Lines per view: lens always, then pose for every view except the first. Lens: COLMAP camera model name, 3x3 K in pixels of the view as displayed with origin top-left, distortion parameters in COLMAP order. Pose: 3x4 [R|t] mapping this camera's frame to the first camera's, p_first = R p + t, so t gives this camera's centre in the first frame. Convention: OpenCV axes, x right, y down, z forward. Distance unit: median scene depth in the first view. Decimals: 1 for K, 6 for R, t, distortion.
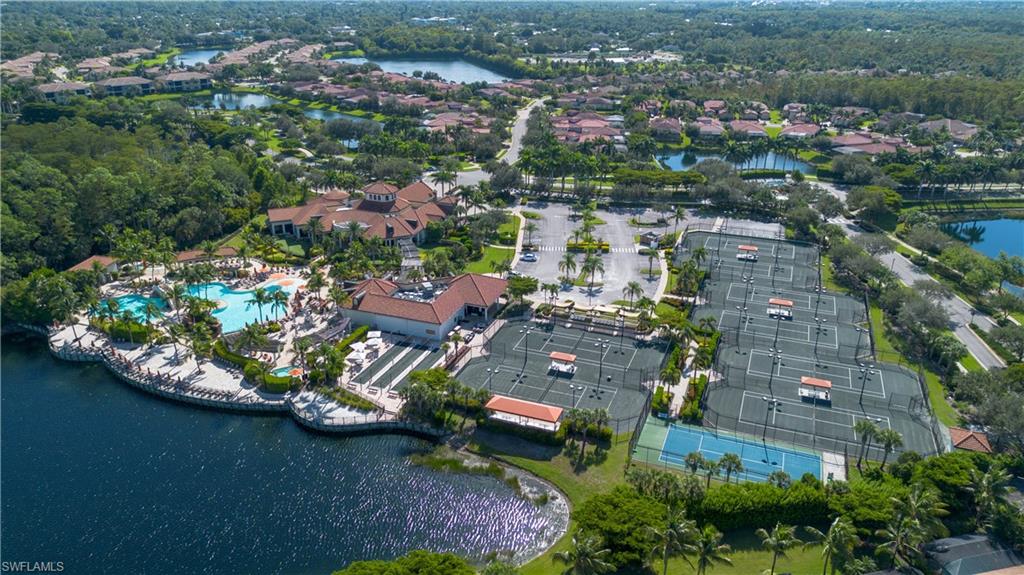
lens RADIAL K [[714.7, 0, 522.4], [0, 714.7, 281.6], [0, 0, 1]] dist [0.030314, -0.022444]
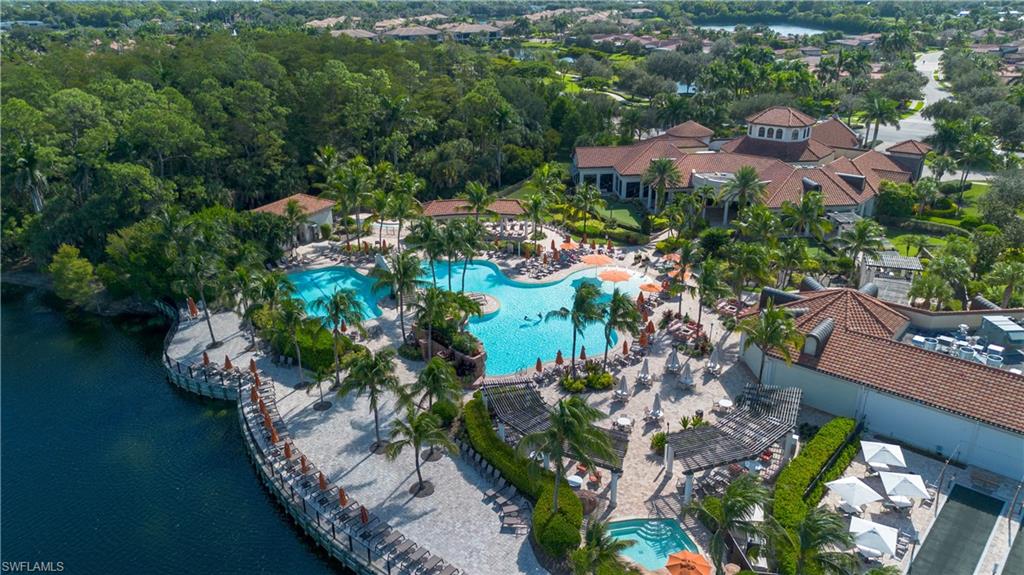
lens RADIAL K [[714.7, 0, 512.4], [0, 714.7, 291.6], [0, 0, 1]] dist [0.030314, -0.022444]
pose [[0.931046, 0.116723, -0.345730, -0.222896], [-0.112237, 0.993132, 0.033042, 0.004240], [0.347213, 0.008040, 0.937752, 0.516737]]
